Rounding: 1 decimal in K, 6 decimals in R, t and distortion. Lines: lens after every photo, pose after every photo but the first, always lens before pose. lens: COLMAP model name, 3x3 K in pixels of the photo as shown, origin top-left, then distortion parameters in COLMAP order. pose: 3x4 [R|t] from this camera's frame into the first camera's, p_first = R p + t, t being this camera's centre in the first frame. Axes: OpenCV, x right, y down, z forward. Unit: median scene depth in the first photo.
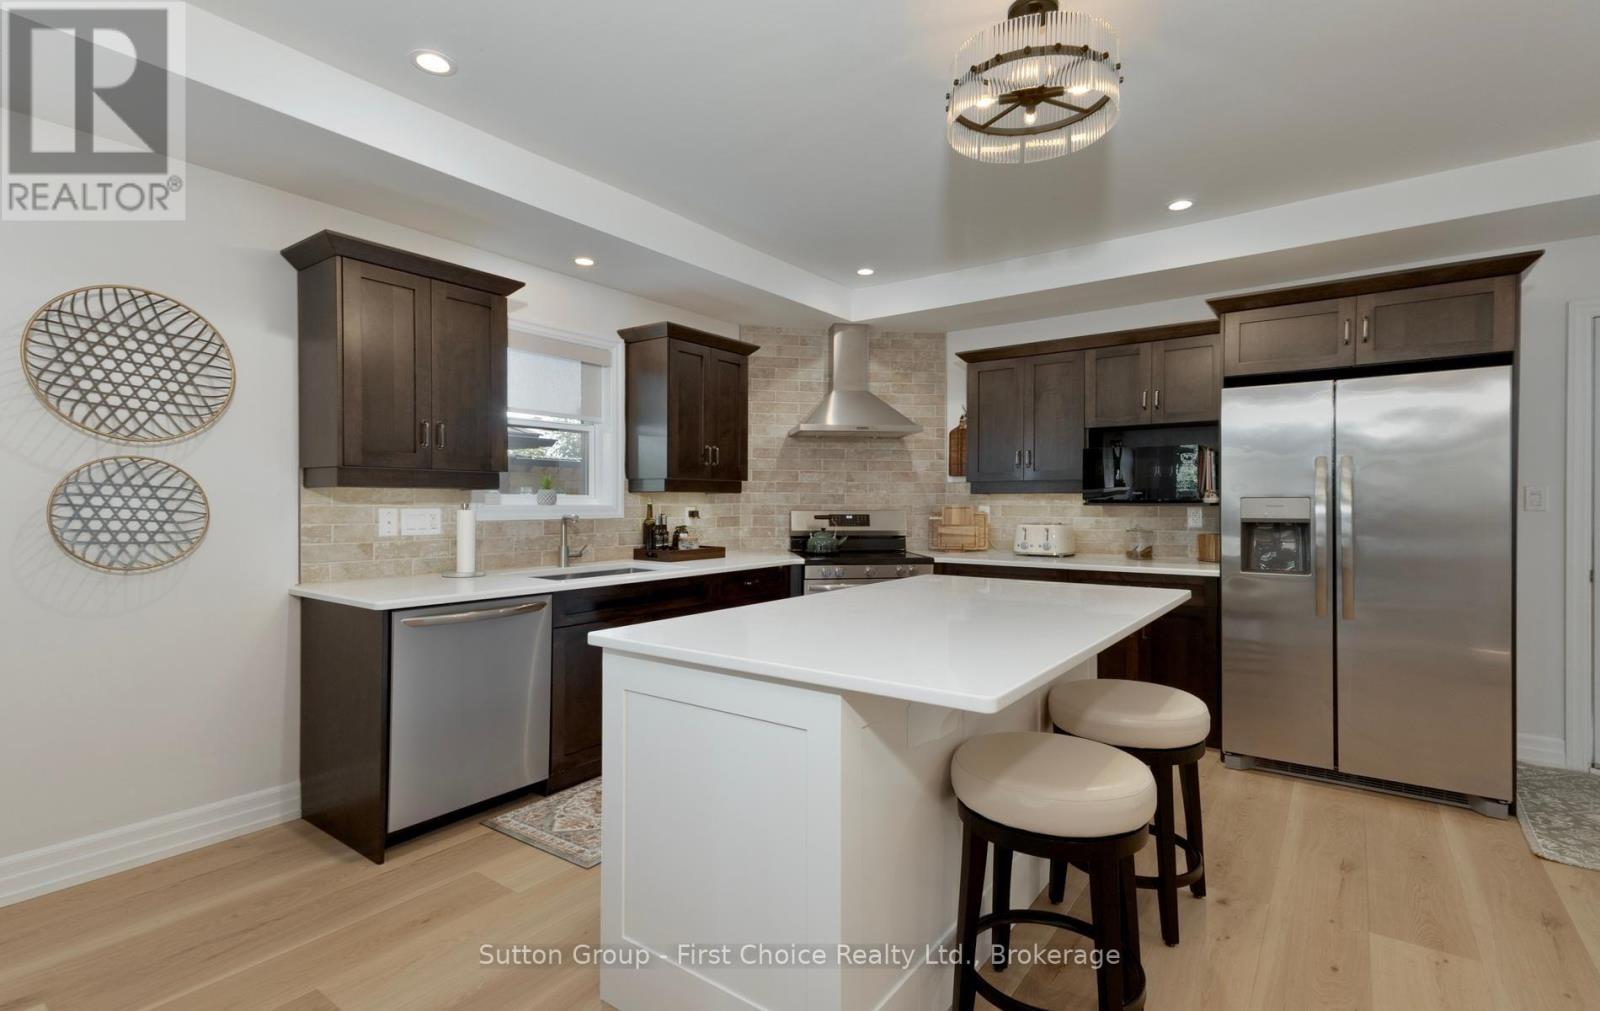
lens RADIAL K [[747.6, 0, 800.0], [0, 747.6, 505.5], [0, 0, 1]] dist [0.037475, -0.012057]
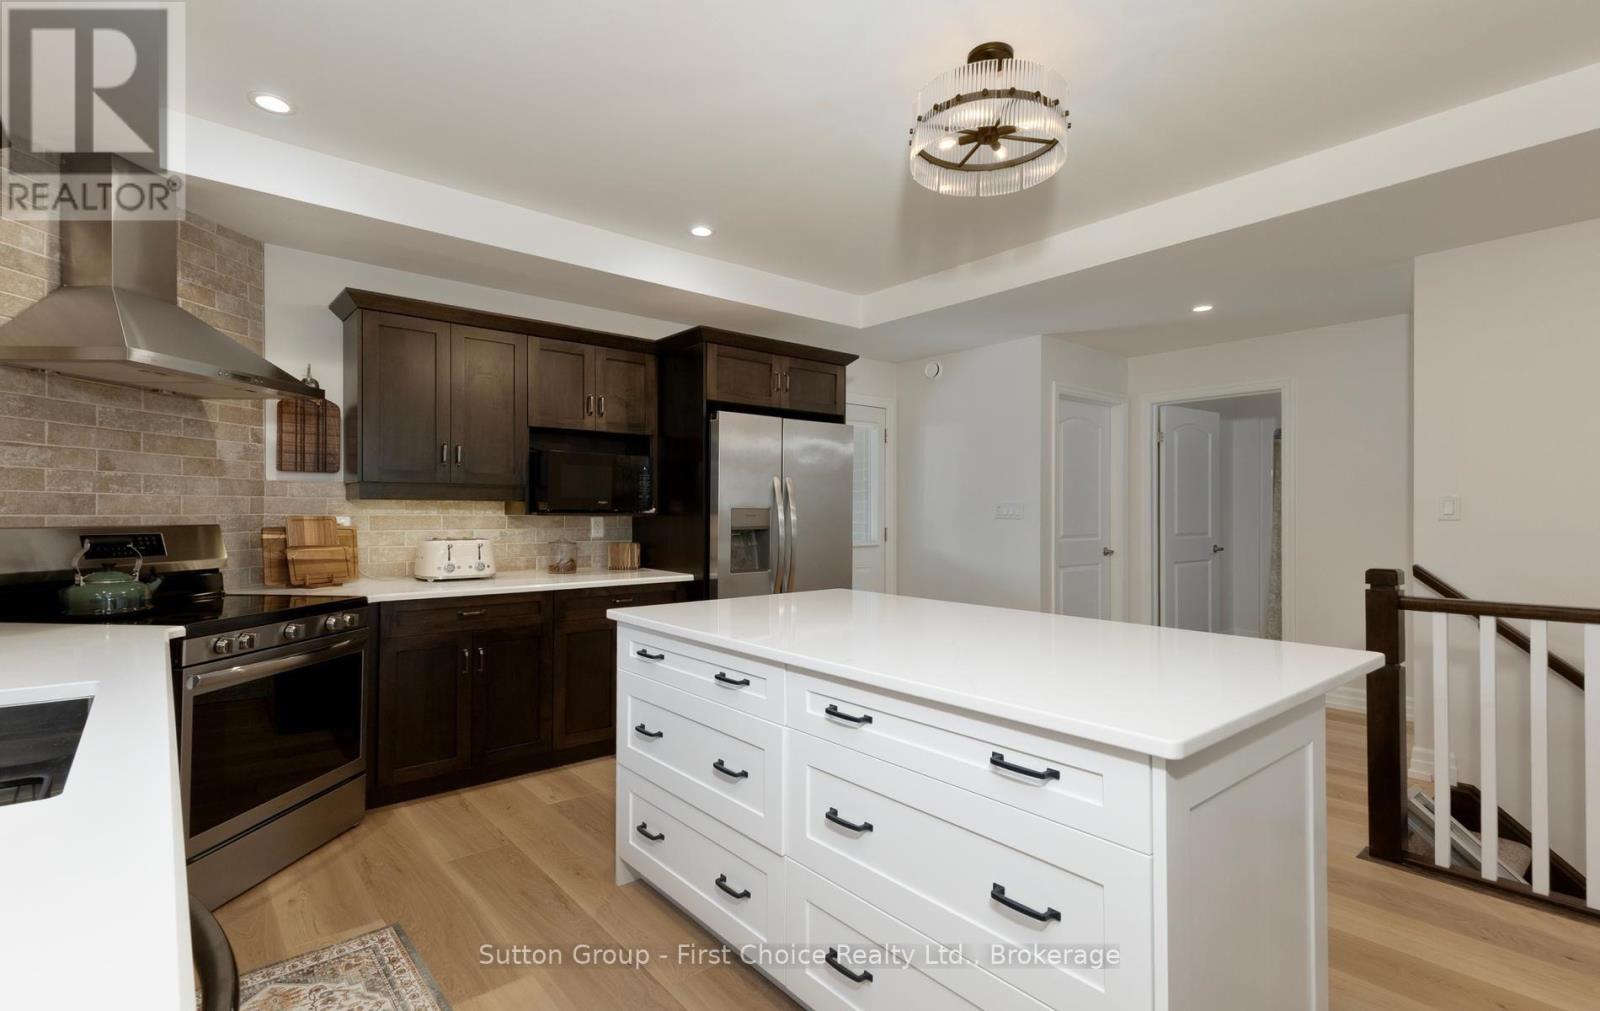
lens RADIAL K [[763.9, 0, 794.3], [0, 763.9, 510.4], [0, 0, 1]] dist [0.023320, -0.000483]
pose [[0.243780, 0.002524, 0.969827, -0.395214], [-0.001260, 0.999997, -0.002286, -0.004605], [-0.969830, -0.000664, 0.243783, 0.490067]]
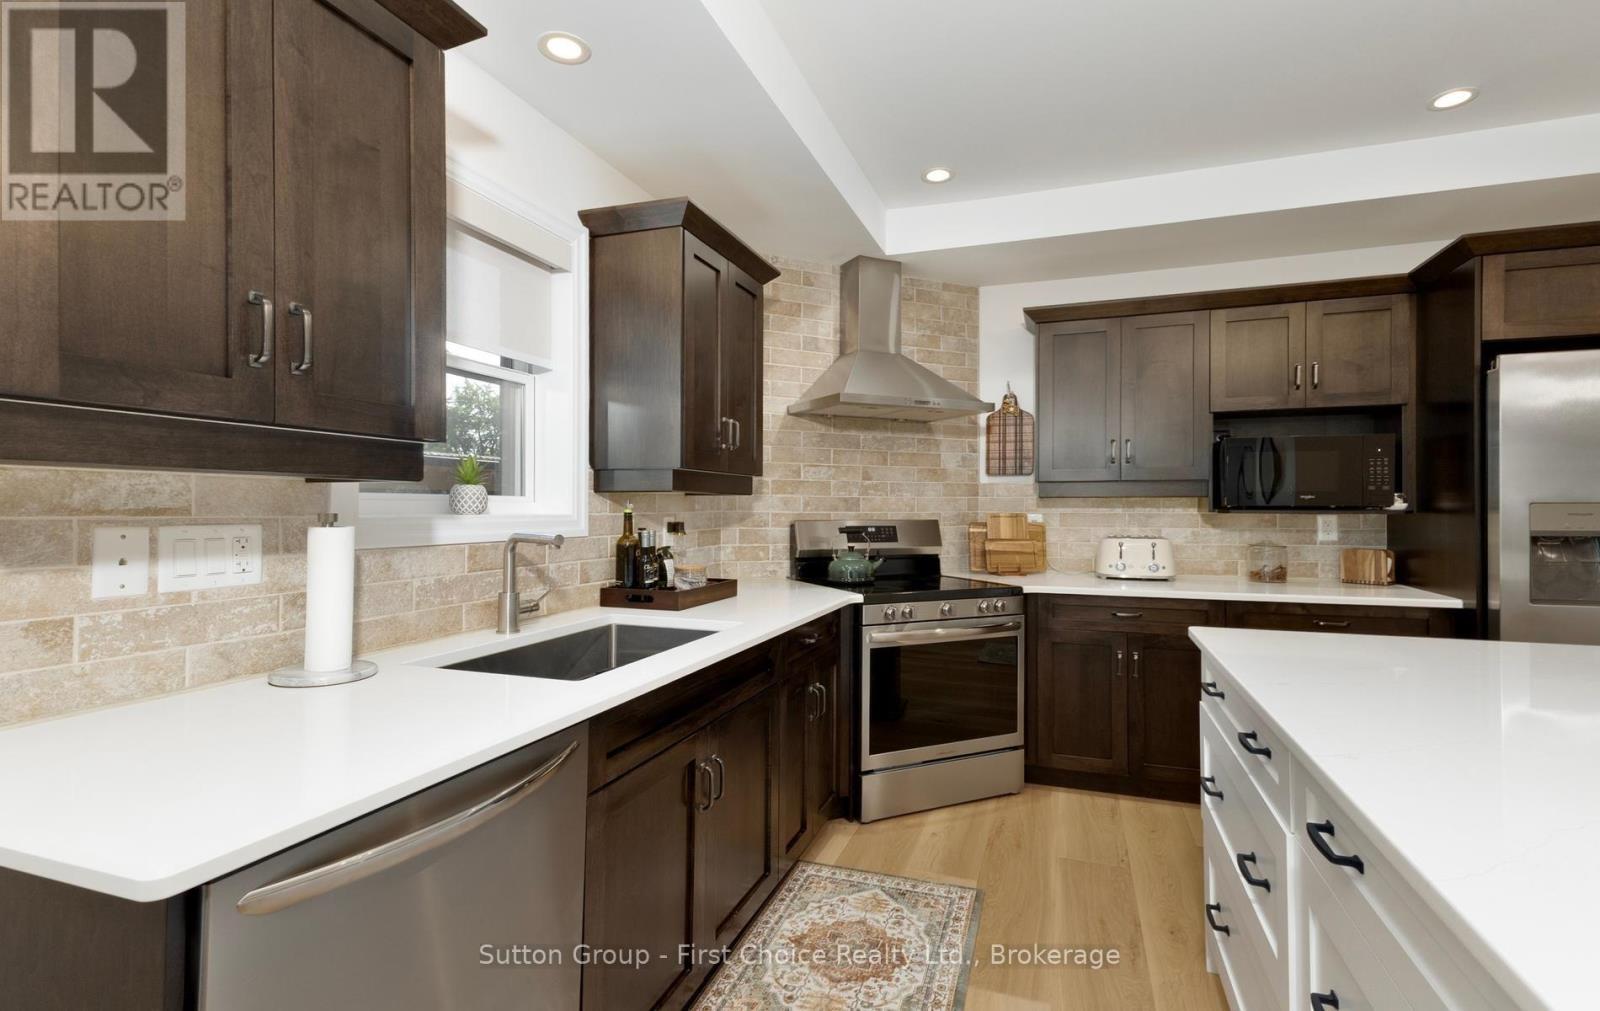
lens RADIAL K [[747.6, 0, 800.0], [0, 747.6, 505.5], [0, 0, 1]] dist [0.037475, -0.012057]
pose [[0.957527, 0.001628, 0.288340, -0.240208], [0.000363, 0.999976, -0.006852, -0.003051], [-0.288344, 0.006666, 0.957504, 0.386705]]
